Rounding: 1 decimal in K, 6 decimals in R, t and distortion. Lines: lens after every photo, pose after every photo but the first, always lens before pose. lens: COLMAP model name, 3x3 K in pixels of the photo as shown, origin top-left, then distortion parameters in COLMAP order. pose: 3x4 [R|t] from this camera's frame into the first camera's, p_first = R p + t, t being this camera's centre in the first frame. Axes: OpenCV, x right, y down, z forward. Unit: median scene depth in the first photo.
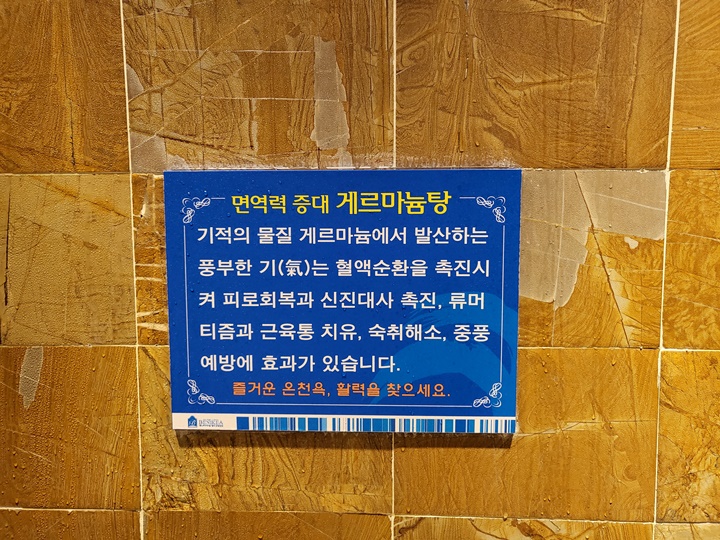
lens RADIAL K [[562.3, 0, 358.1], [0, 562.3, 258.7], [0, 0, 1]] dist [-0.034394, 0.092393]
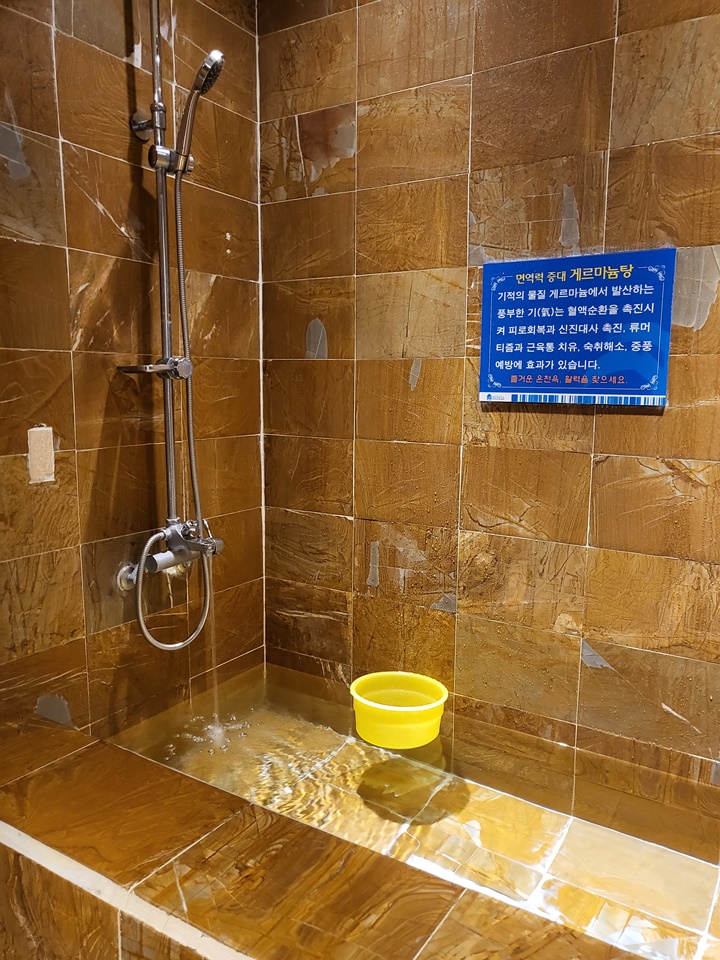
lens RADIAL K [[749.7, 0, 368.7], [0, 749.7, 492.7], [0, 0, 1]] dist [-0.034394, 0.092393]
pose [[0.864280, 0.084126, -0.495926, 0.660337], [-0.055966, 0.995876, 0.071399, 0.468948], [0.499888, -0.033953, 0.865425, -1.464715]]
